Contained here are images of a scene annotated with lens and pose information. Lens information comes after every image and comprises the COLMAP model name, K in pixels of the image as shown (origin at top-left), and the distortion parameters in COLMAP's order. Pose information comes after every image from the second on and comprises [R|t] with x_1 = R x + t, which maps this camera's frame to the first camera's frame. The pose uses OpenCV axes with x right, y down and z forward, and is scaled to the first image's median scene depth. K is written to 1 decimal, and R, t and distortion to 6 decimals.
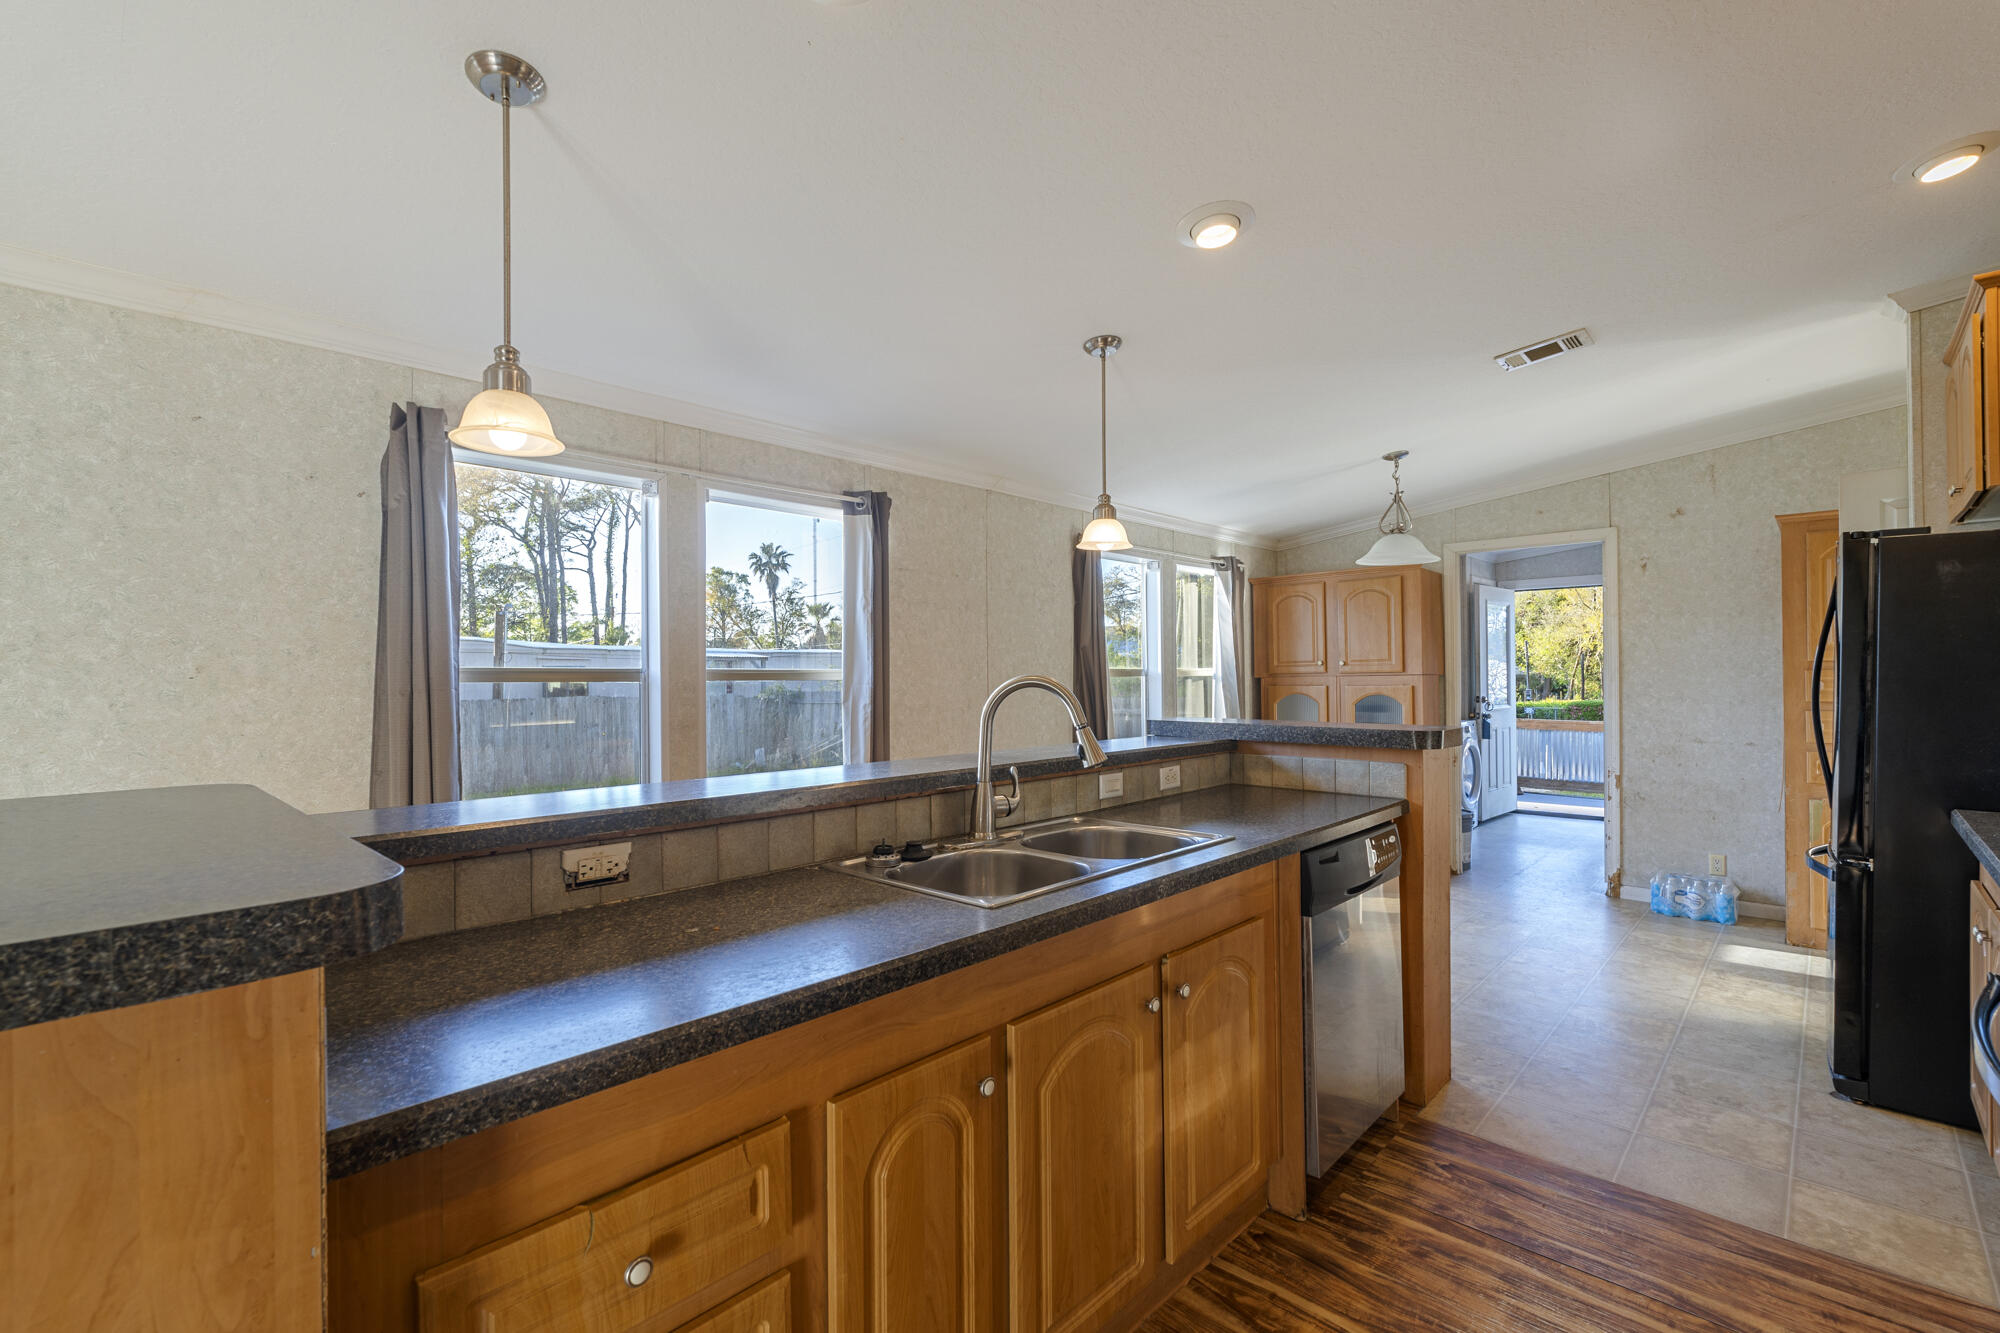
lens RADIAL K [[895.5, 0, 999.5], [0, 895.5, 655.6], [0, 0, 1]] dist [0.001167, -0.000556]
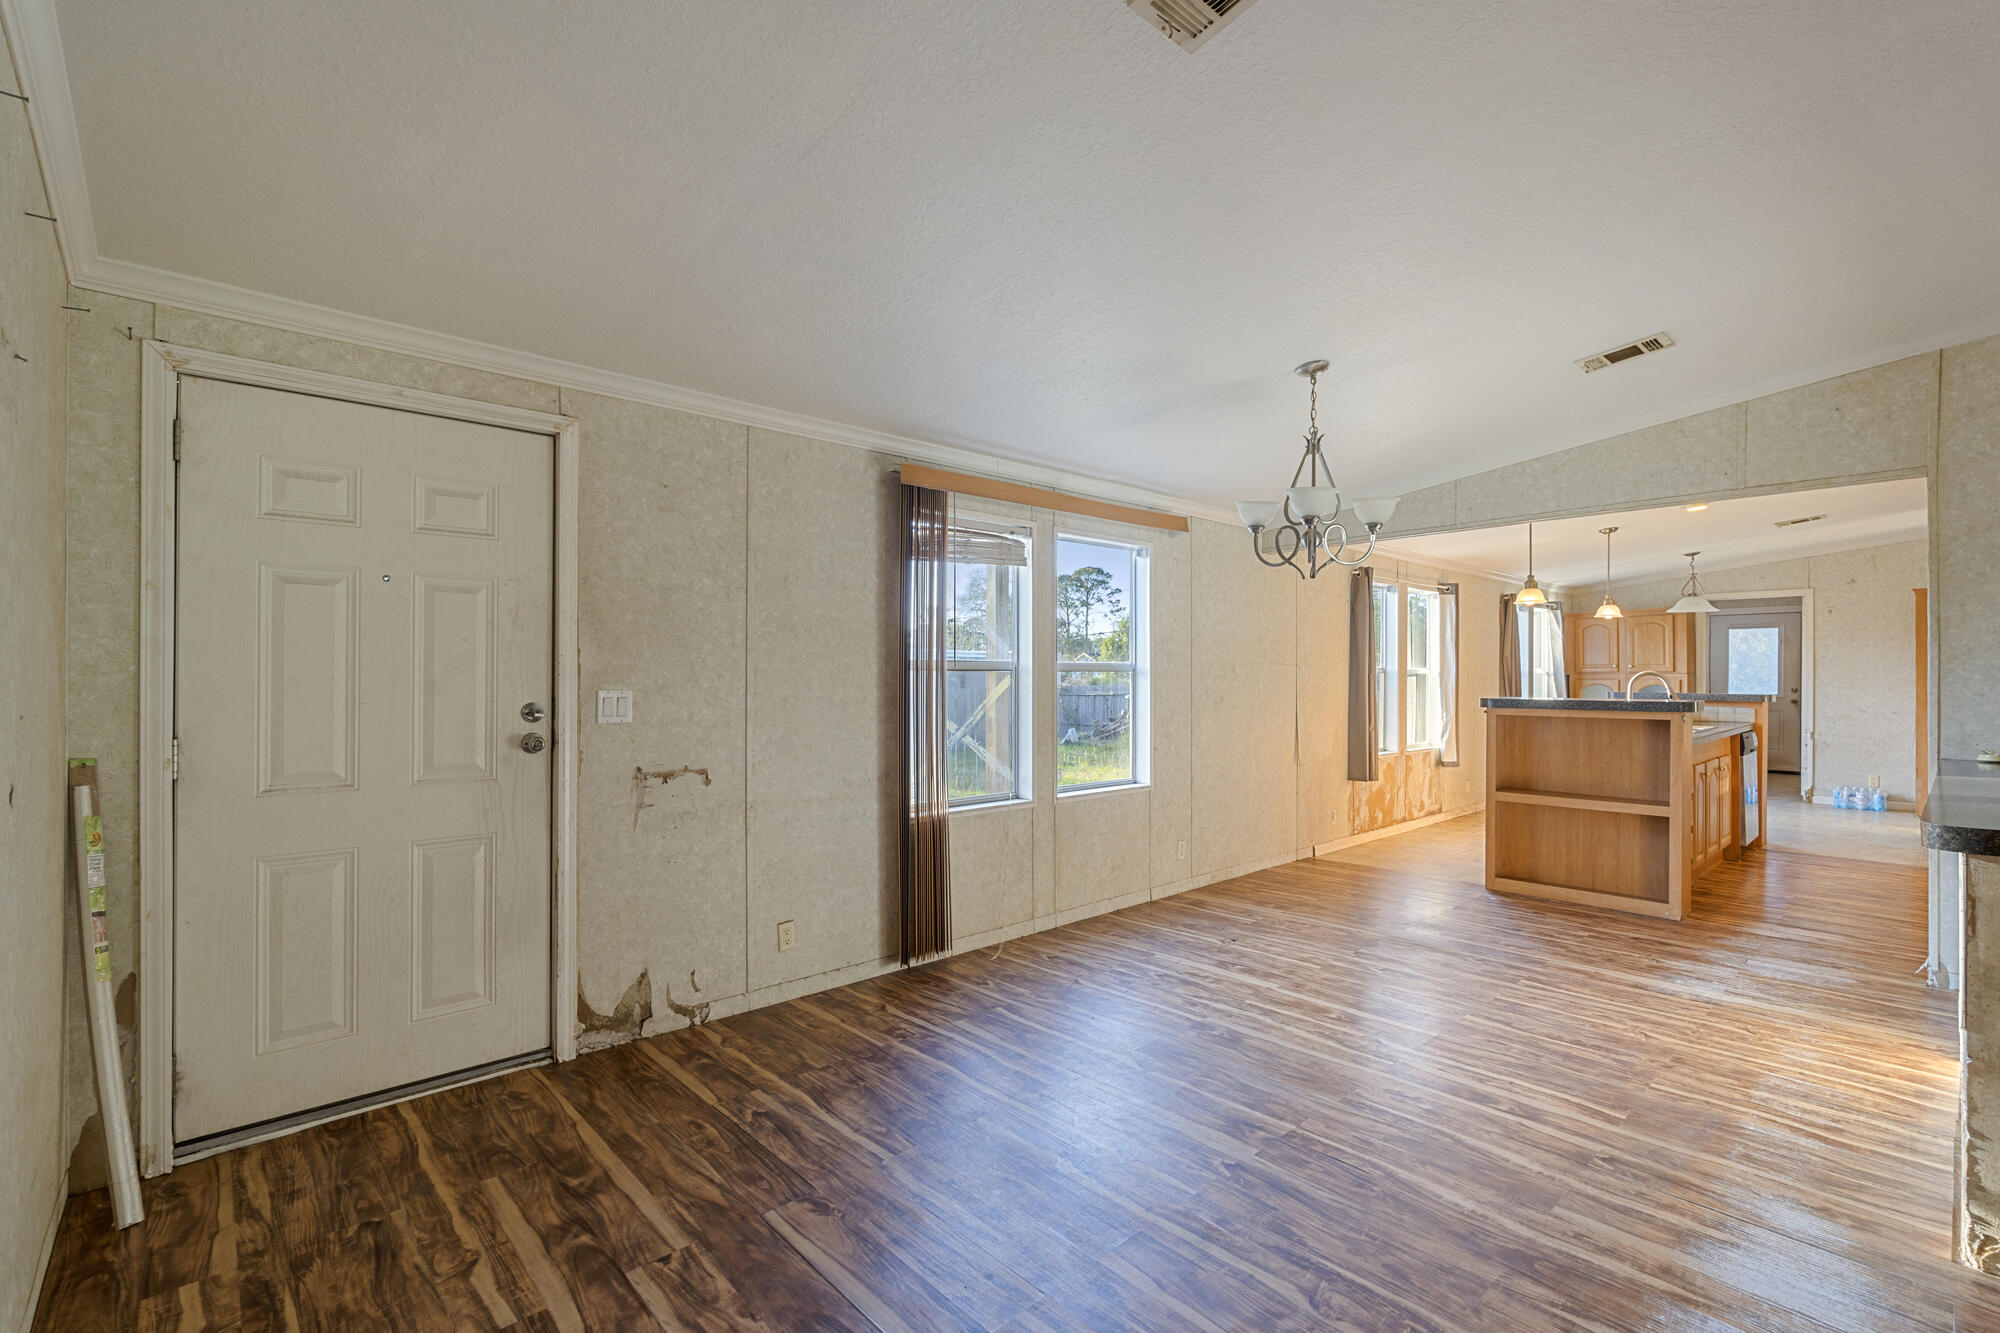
lens RADIAL K [[880.7, 0, 1000.0], [0, 880.7, 666.5], [0, 0, 1]] dist [0.000542, 0.000100]
pose [[0.998429, 0.003164, -0.055950, -0.747917], [-0.002281, 0.999872, 0.015845, -0.015354], [0.055993, -0.015692, 0.998308, -0.753952]]
